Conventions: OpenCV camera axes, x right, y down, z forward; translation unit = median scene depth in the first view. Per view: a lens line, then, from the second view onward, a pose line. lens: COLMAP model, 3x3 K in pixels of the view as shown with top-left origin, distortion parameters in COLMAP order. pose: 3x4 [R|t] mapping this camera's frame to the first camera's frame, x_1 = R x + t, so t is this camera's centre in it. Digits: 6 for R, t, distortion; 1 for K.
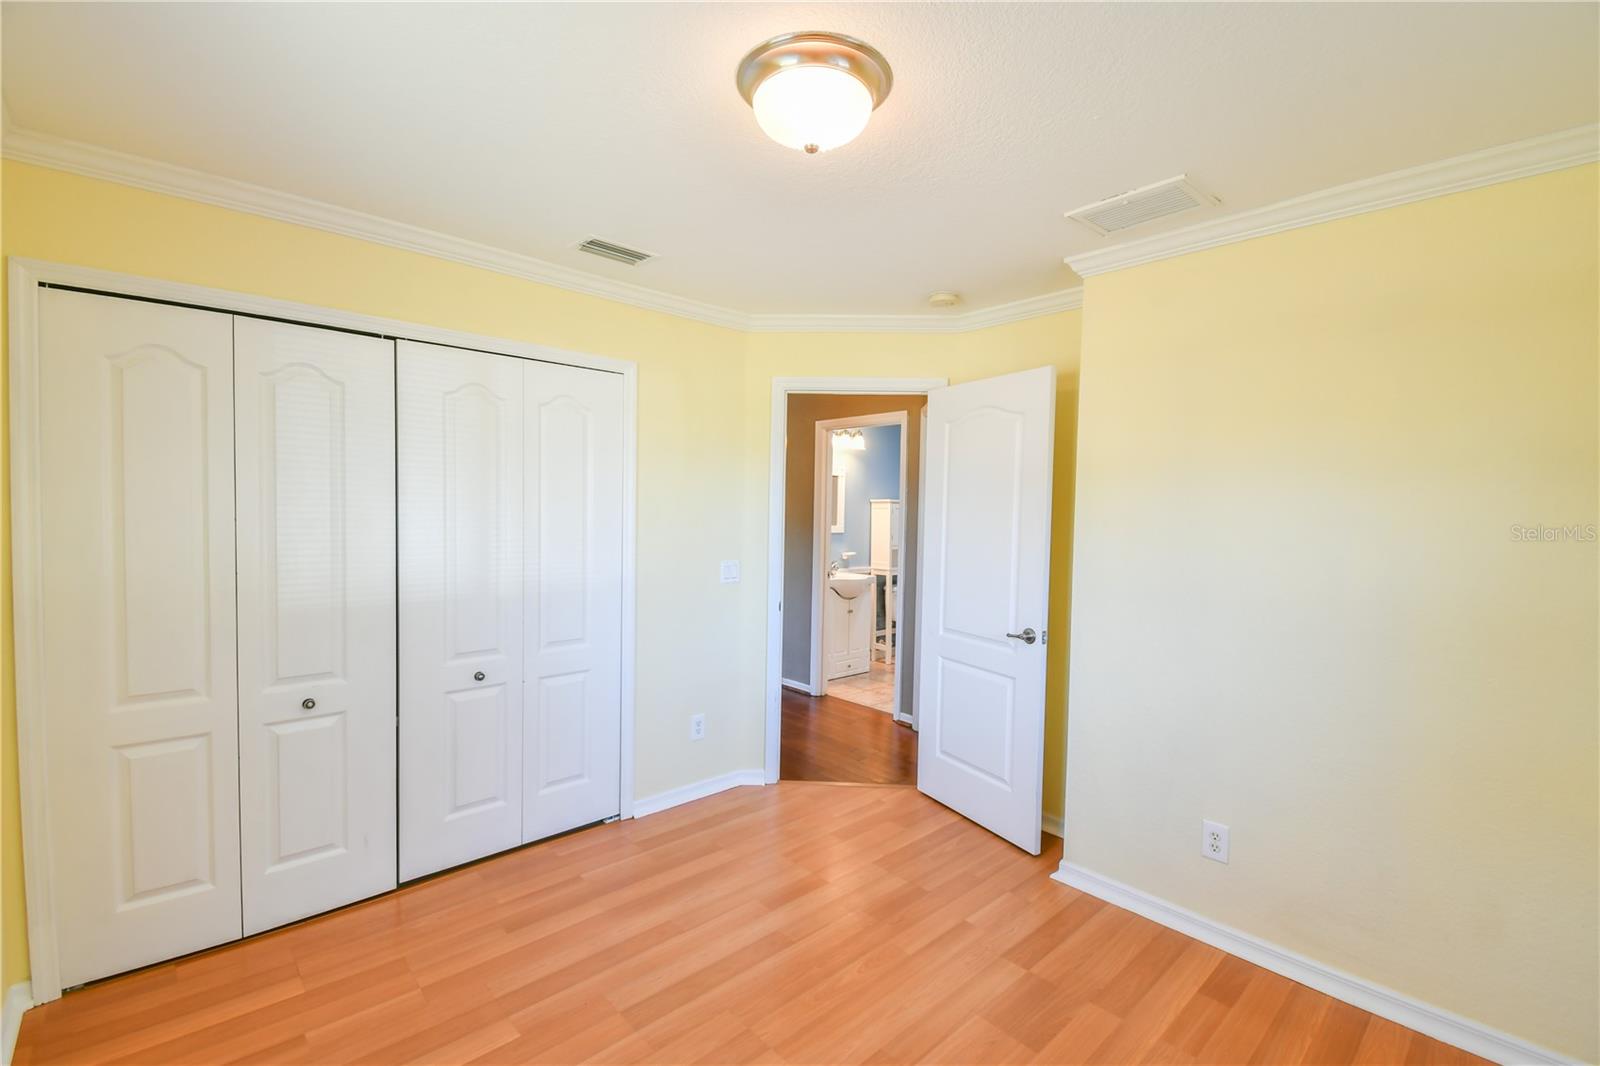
lens RADIAL K [[736.3, 0, 800.7], [0, 736.3, 535.0], [0, 0, 1]] dist [0.014793, -0.013325]
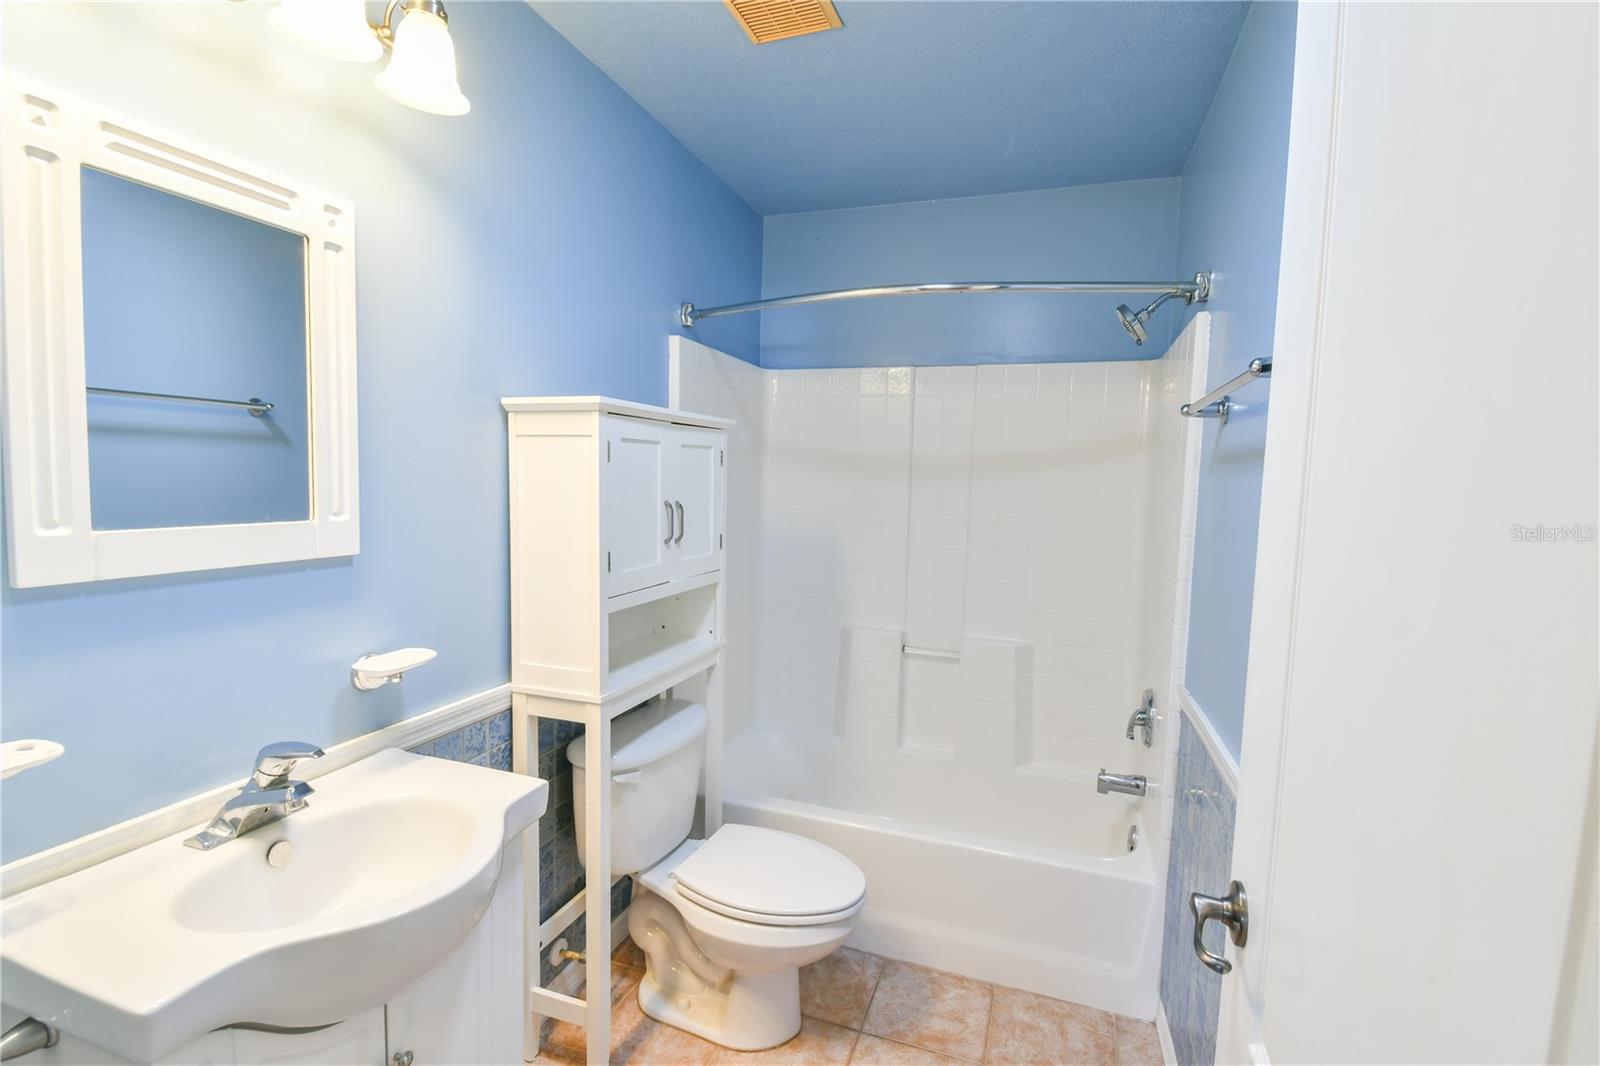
lens RADIAL K [[736.3, 0, 803.0], [0, 736.3, 538.3], [0, 0, 1]] dist [0.014793, -0.013325]
pose [[0.890230, -0.032273, 0.454366, 0.073269], [0.003738, 0.997971, 0.063561, -0.019154], [-0.455495, -0.054886, 0.888545, 0.764996]]
